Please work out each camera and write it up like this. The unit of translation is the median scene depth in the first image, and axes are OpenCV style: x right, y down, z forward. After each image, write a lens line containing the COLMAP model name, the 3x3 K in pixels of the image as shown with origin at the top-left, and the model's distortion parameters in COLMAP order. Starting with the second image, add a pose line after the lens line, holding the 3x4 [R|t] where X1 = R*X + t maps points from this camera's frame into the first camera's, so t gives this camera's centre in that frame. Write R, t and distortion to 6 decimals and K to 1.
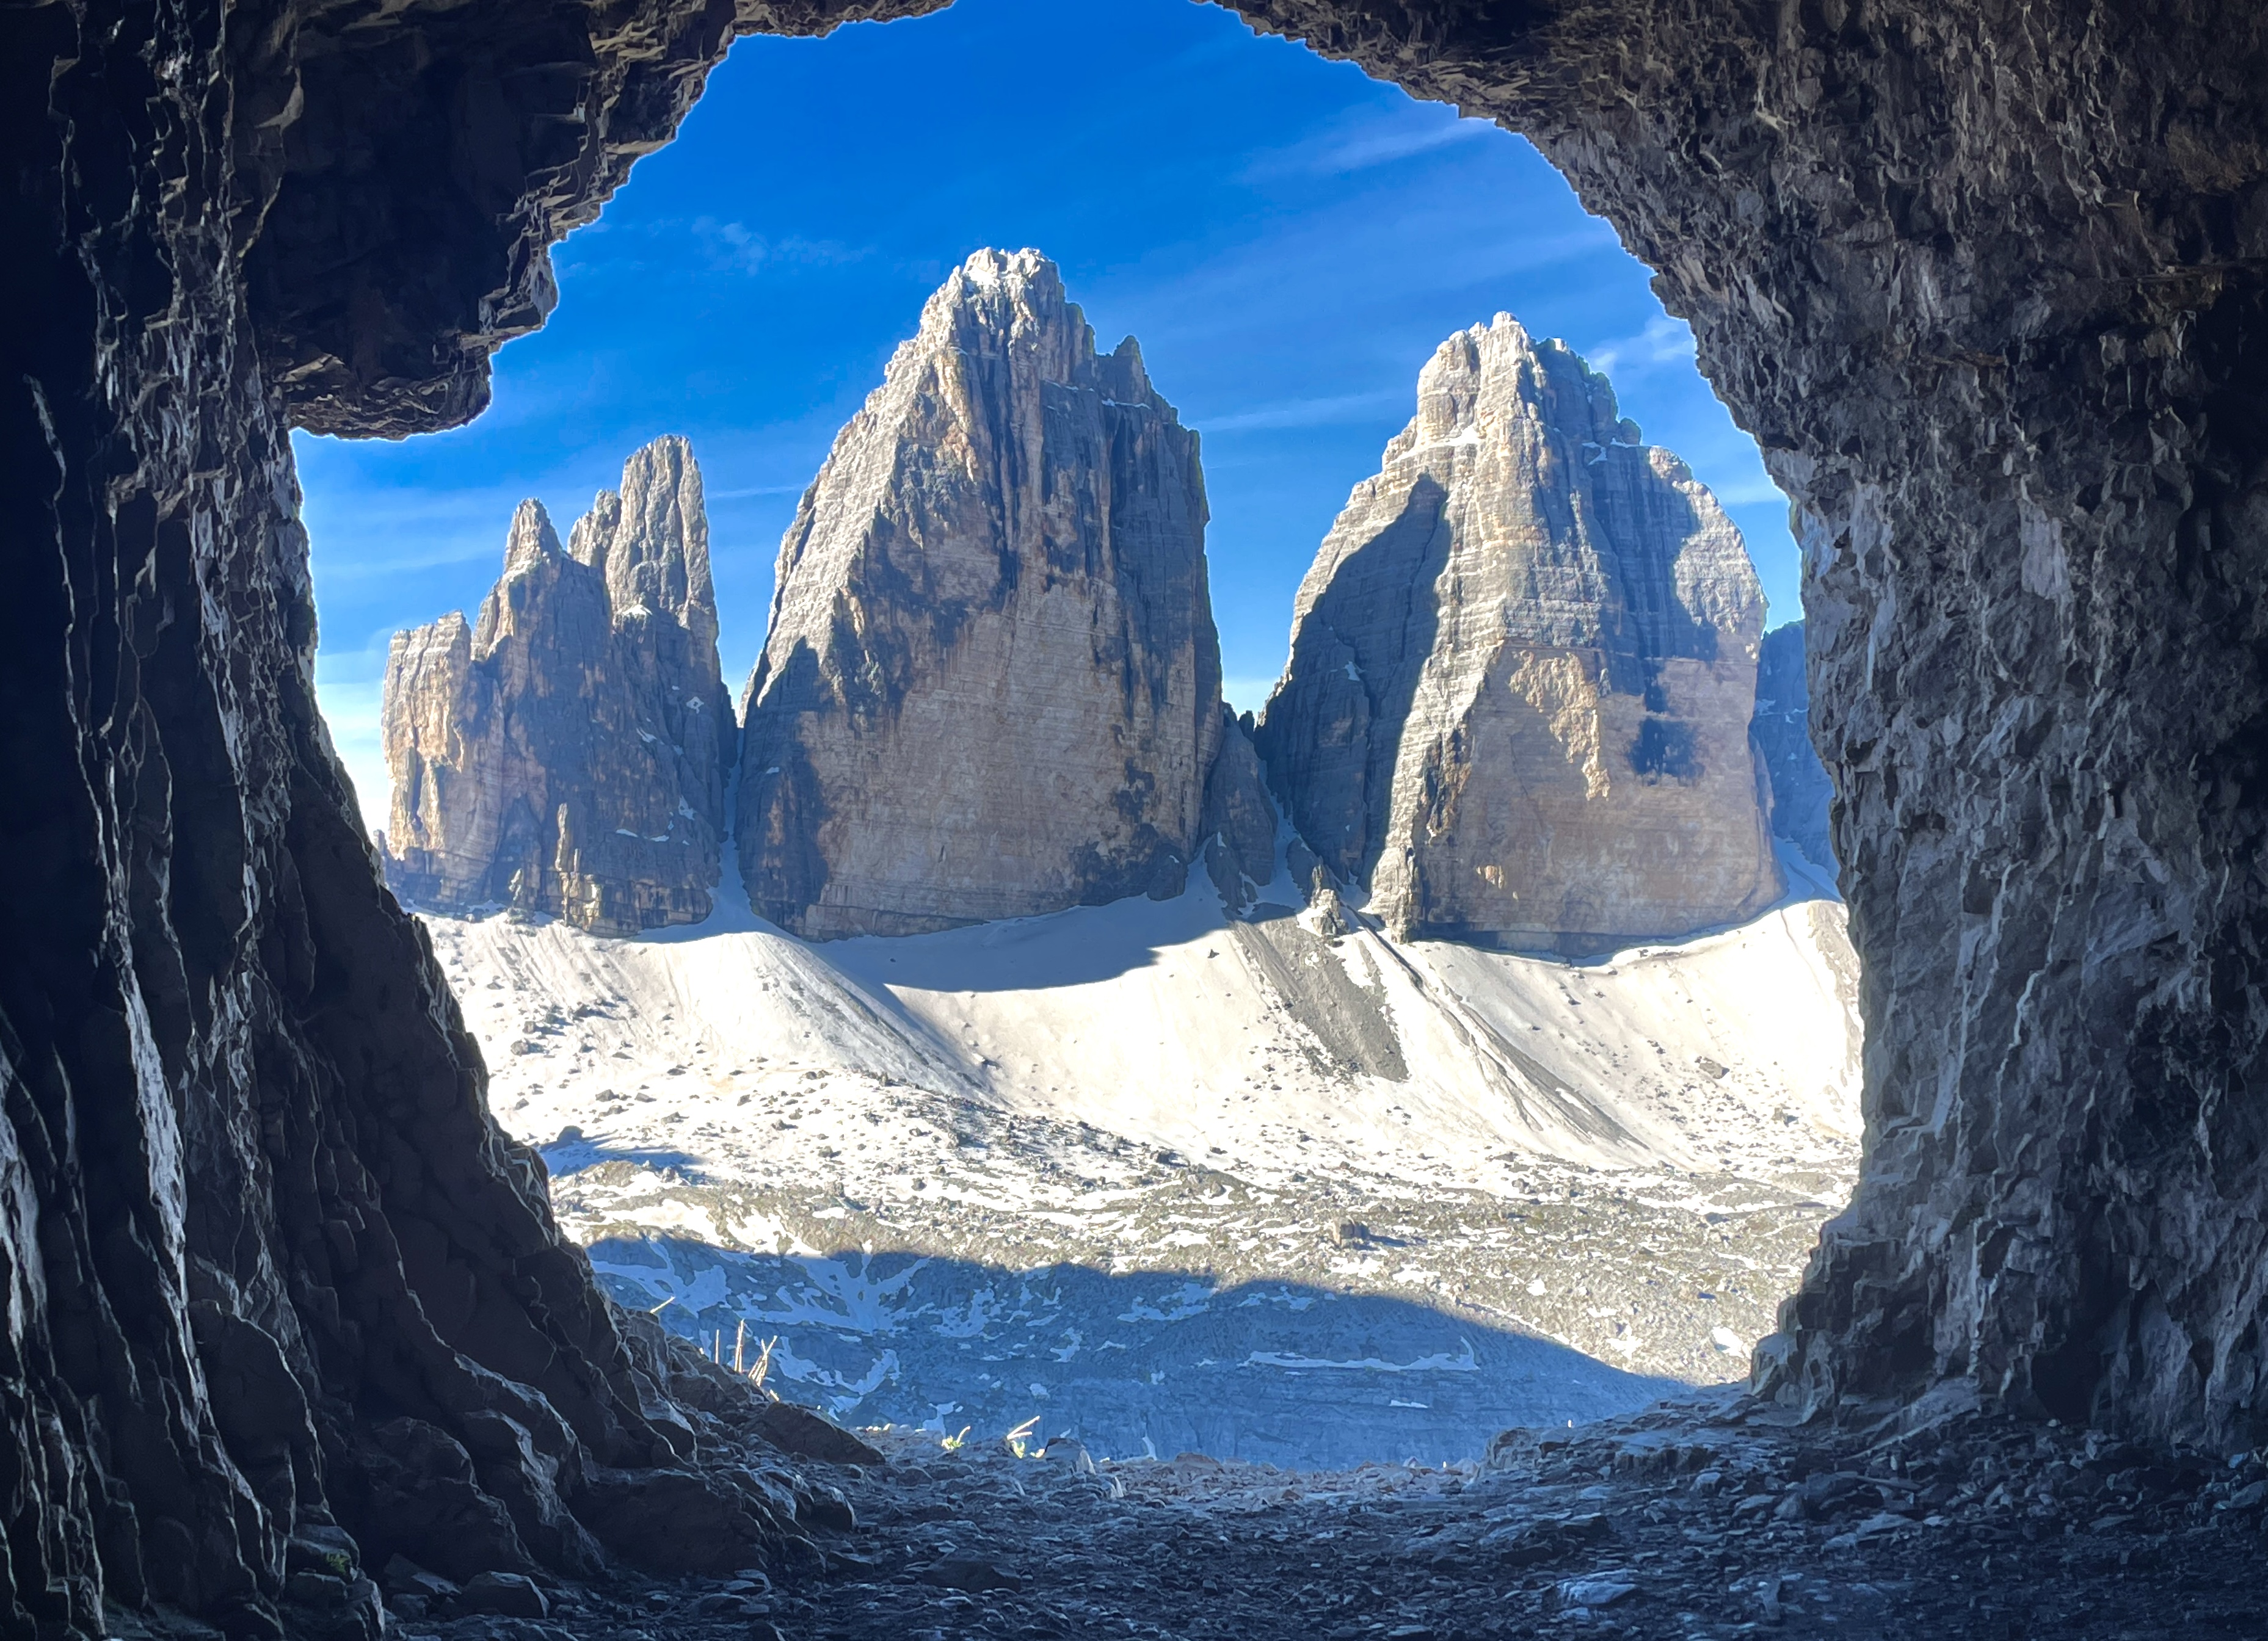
lens RADIAL K [[2991.0, 0, 997.0], [0, 2991.0, 924.0], [0, 0, 1]] dist [0.145940, -0.389861]
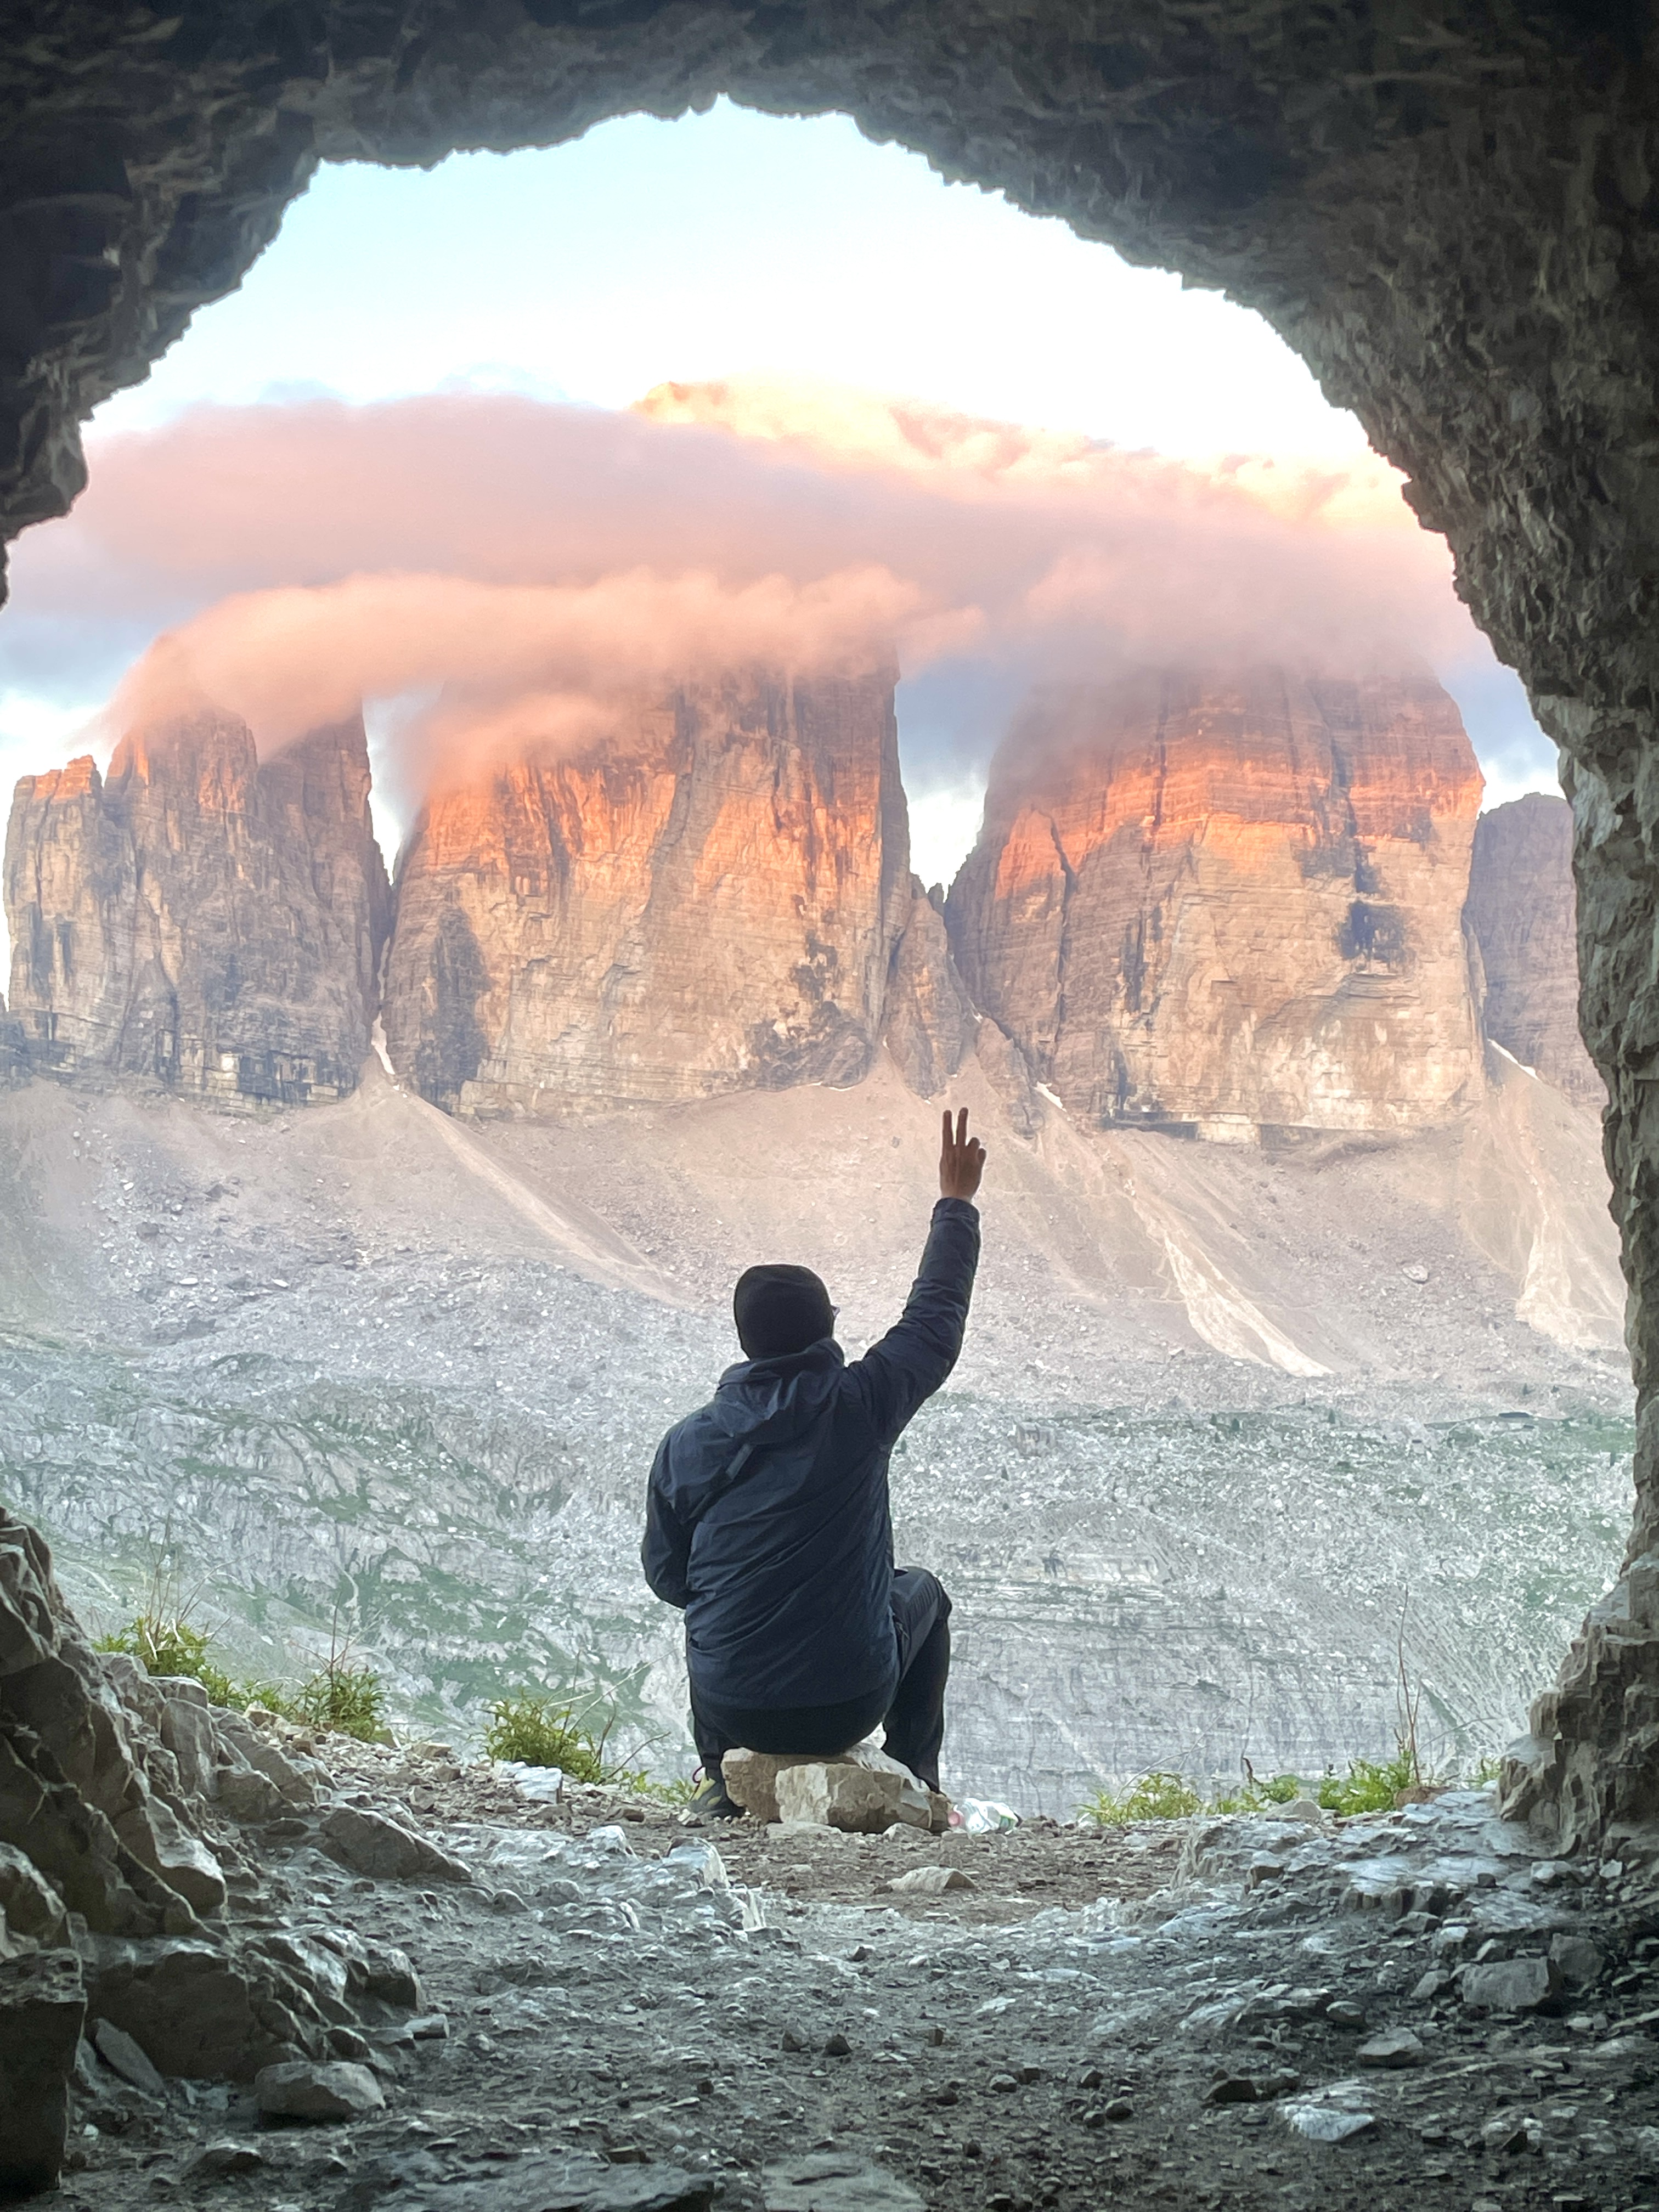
lens RADIAL K [[3178.1, 0, 819.9], [0, 3178.1, 1106.2], [0, 0, 1]] dist [0.174777, -0.593915]
pose [[0.998702, 0.017766, 0.047735, 0.013498], [-0.017825, 0.999841, 0.000823, -0.039990], [-0.047713, -0.001673, 0.998860, 0.114608]]
